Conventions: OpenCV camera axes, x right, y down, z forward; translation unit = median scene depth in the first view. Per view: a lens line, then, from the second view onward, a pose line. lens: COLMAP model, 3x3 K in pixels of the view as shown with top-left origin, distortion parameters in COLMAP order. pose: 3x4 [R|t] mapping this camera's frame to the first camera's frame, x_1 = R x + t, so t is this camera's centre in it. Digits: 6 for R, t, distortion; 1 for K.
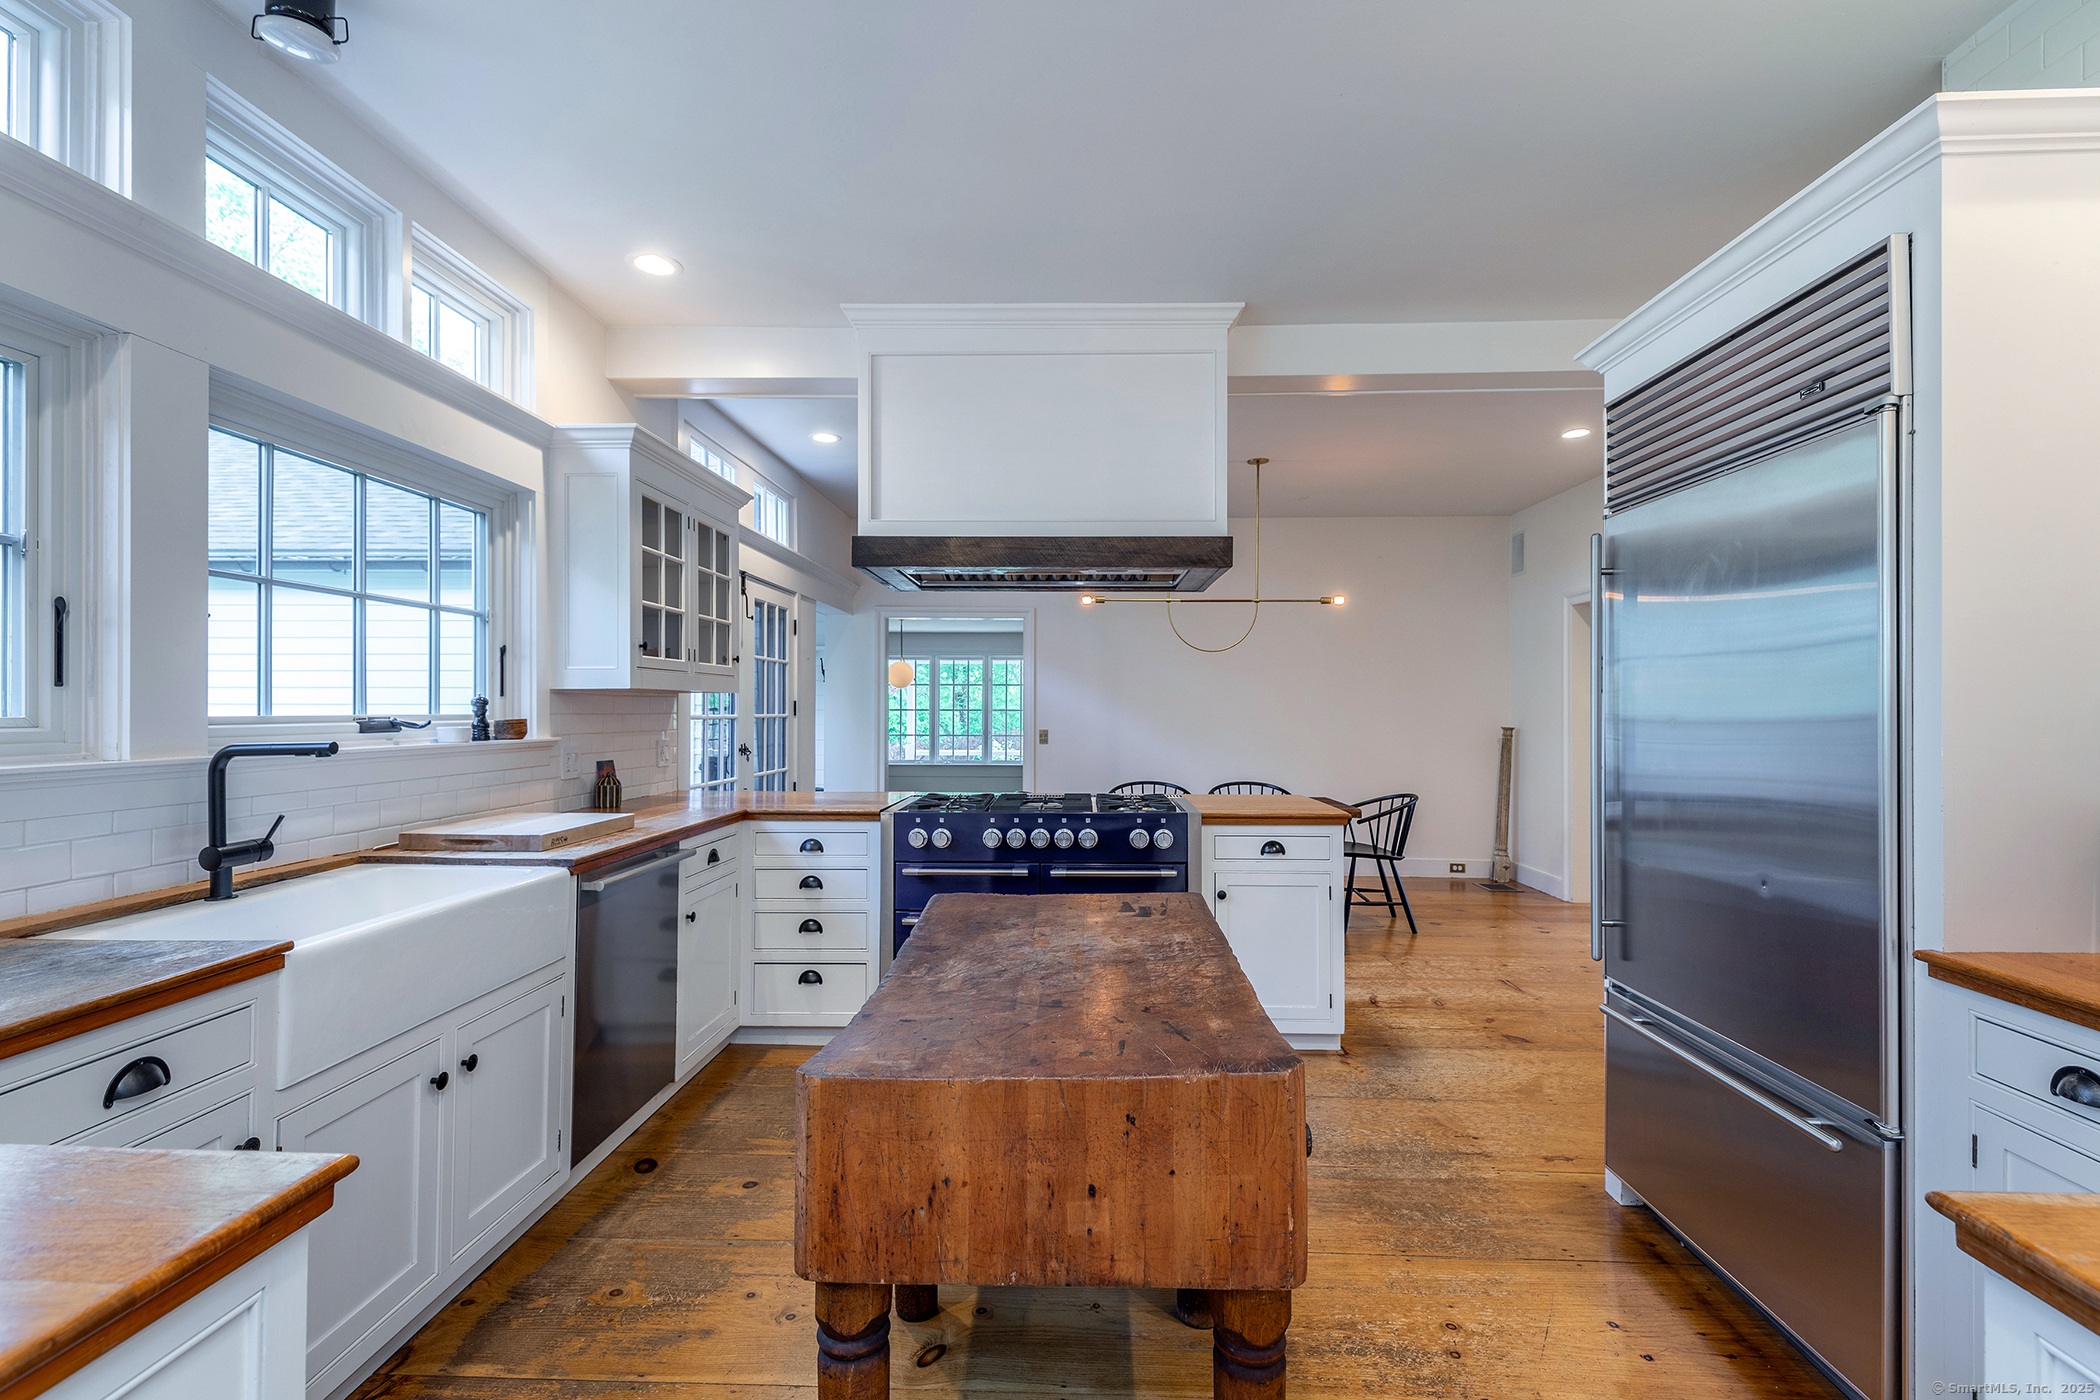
lens RADIAL K [[956.3, 0, 1056.0], [0, 956.3, 706.2], [0, 0, 1]] dist [-0.000060, 0.000113]
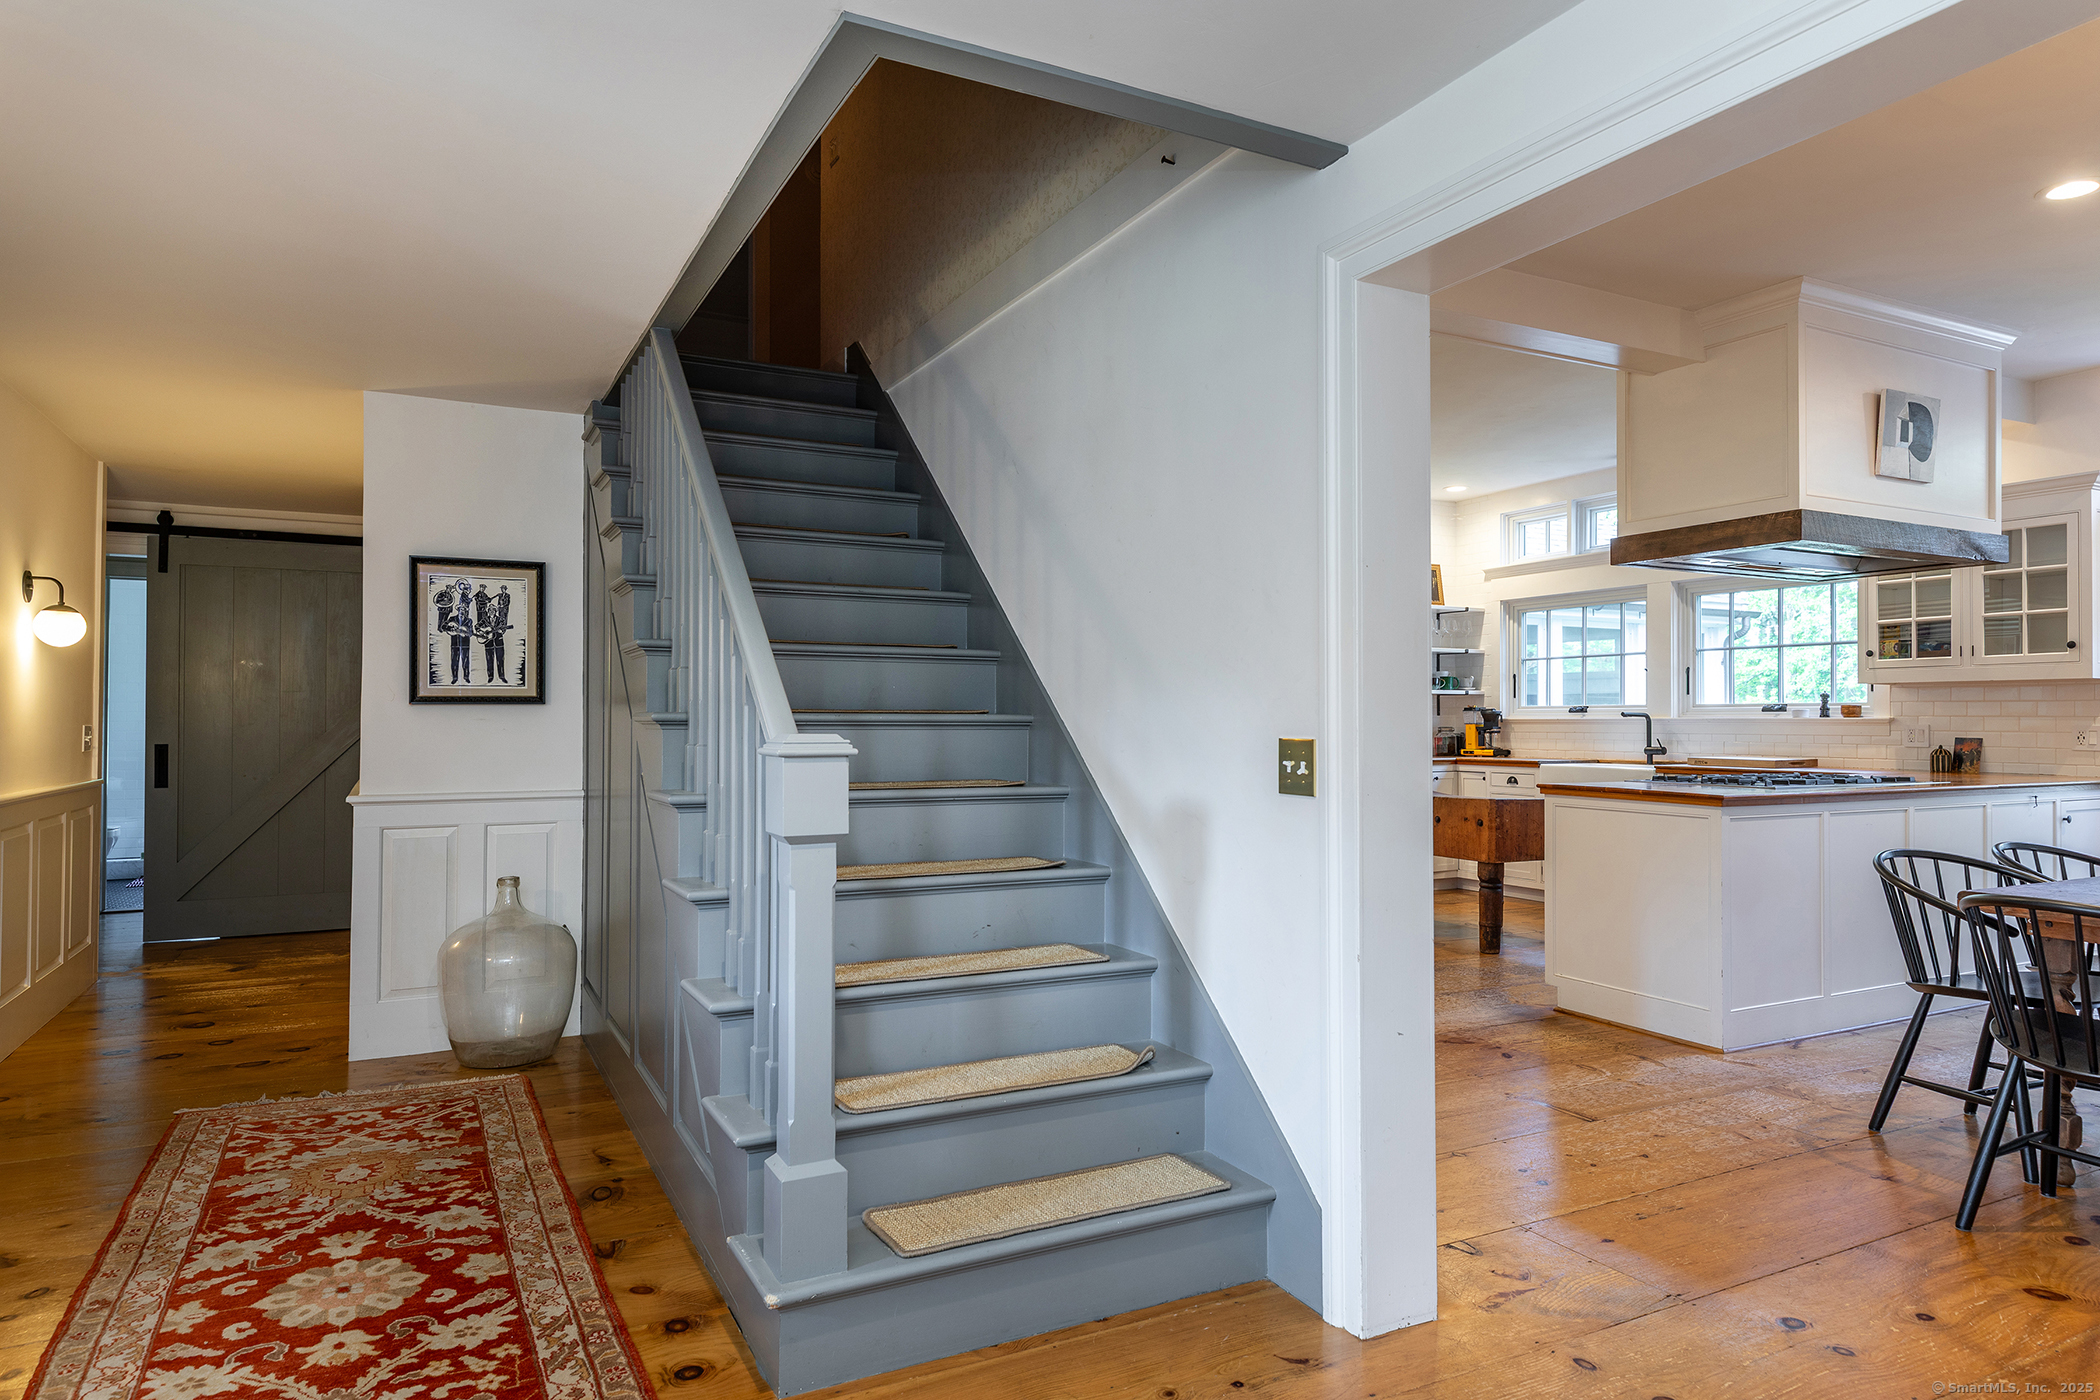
lens RADIAL K [[1247.0, 0, 1006.4], [0, 1247.0, 700.9], [0, 0, 1]] dist [0.003879, -0.001067]
pose [[-0.897880, -0.007740, -0.440172, 1.623442], [-0.000703, 0.999869, -0.016148, 0.040416], [0.440239, -0.014190, -0.897768, 2.233129]]
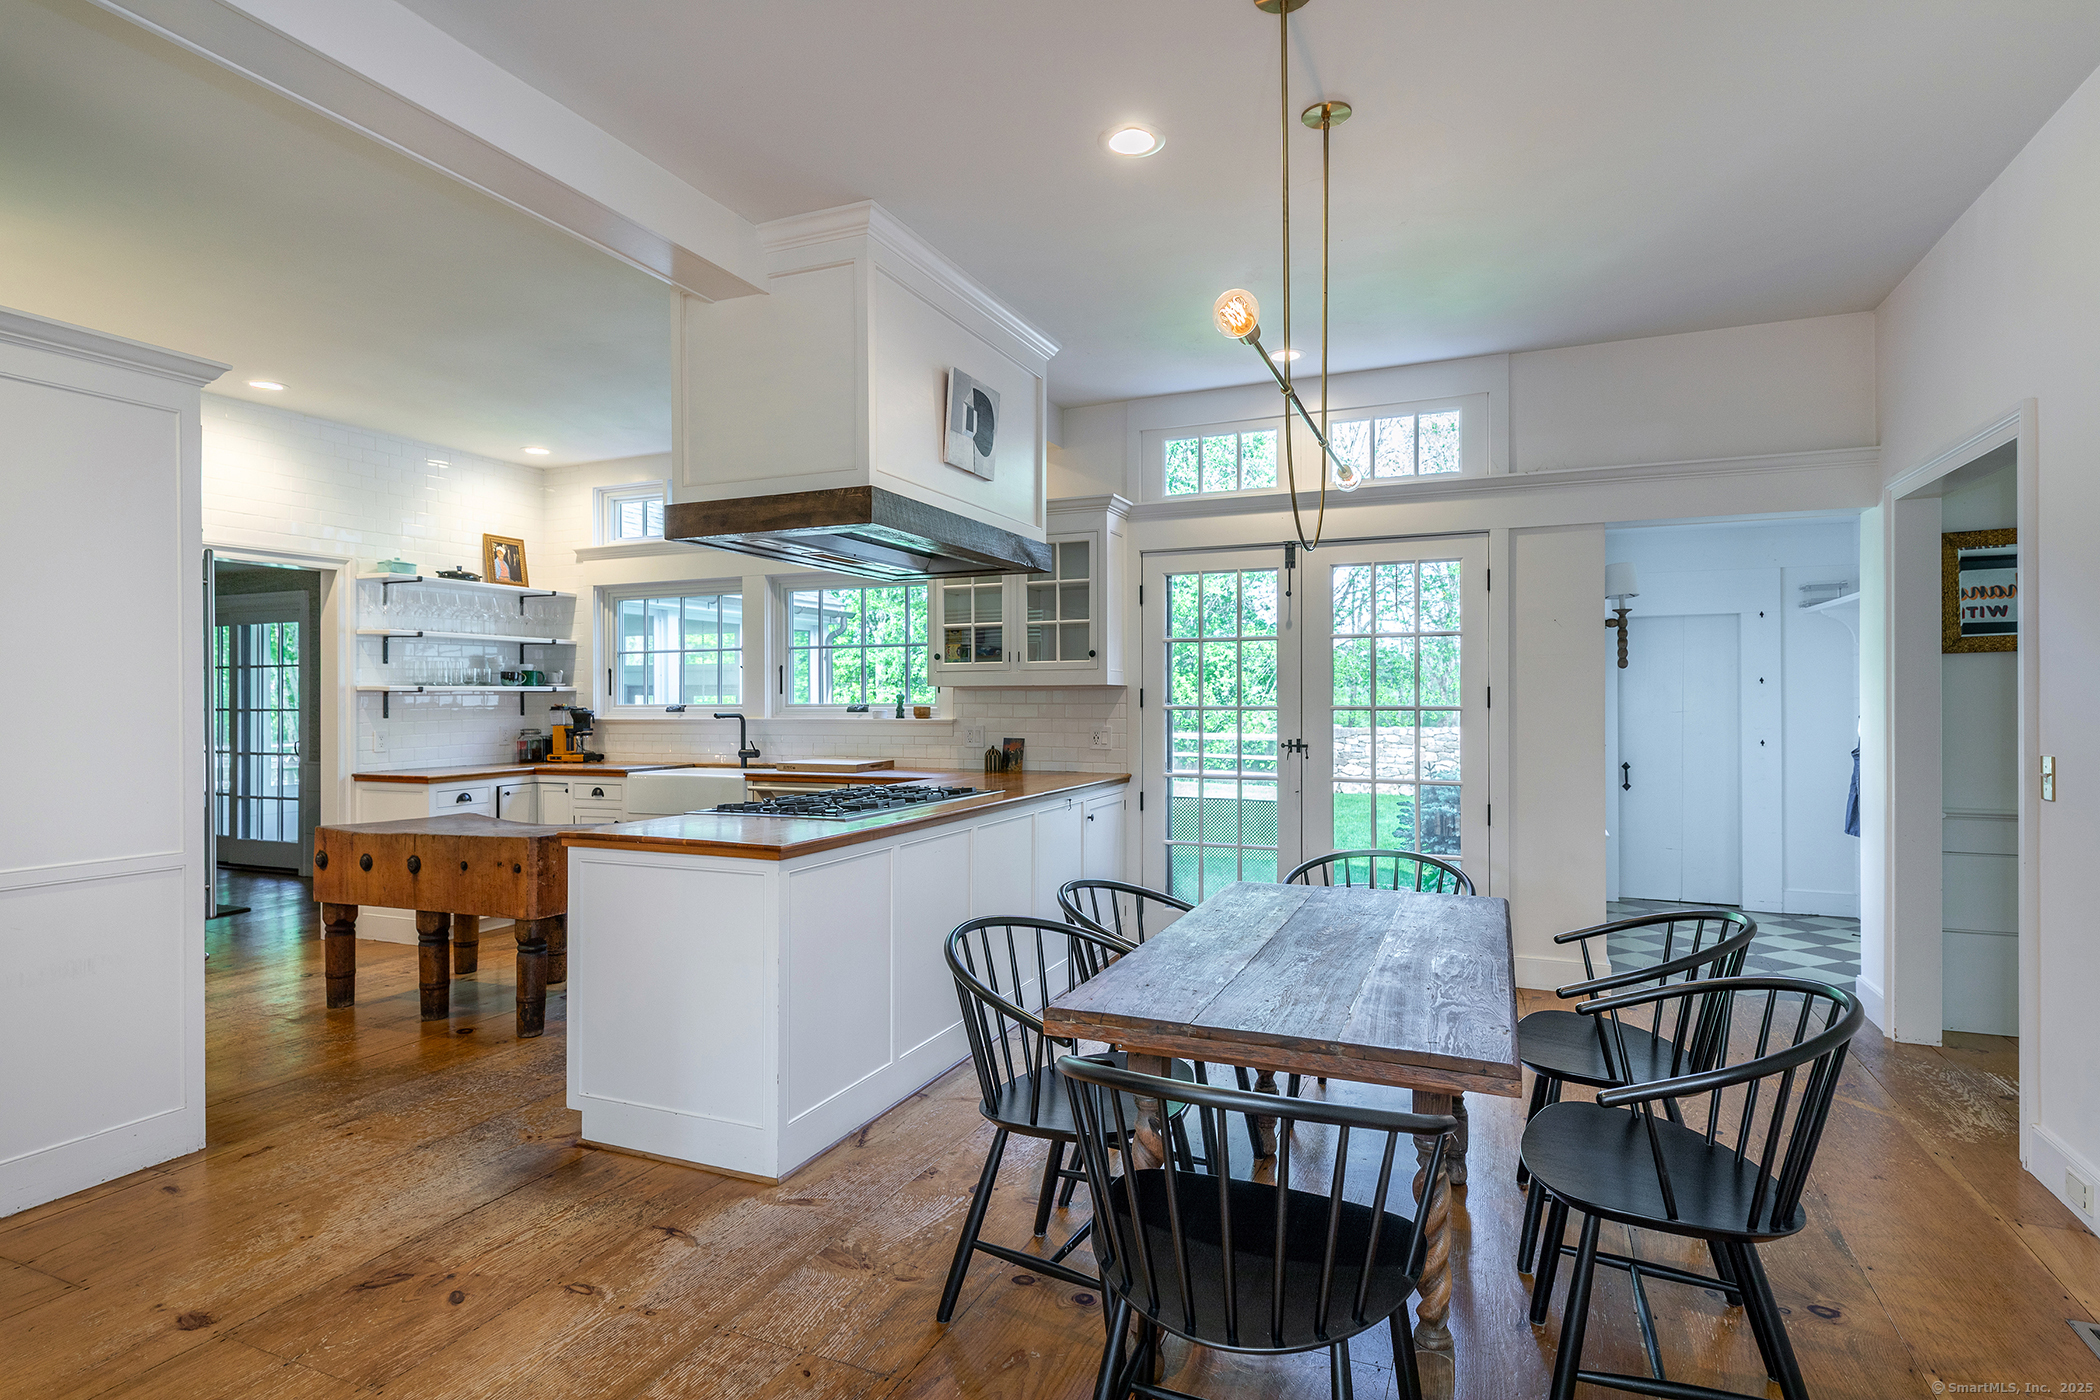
lens RADIAL K [[1150.1, 0, 1055.2], [0, 1150.1, 695.9], [0, 0, 1]] dist [0.022890, -0.000721]
pose [[-0.395356, -0.001948, -0.918526, 1.149518], [0.006008, 0.999971, -0.004706, 0.005427], [0.918508, -0.007379, -0.395333, 1.964803]]
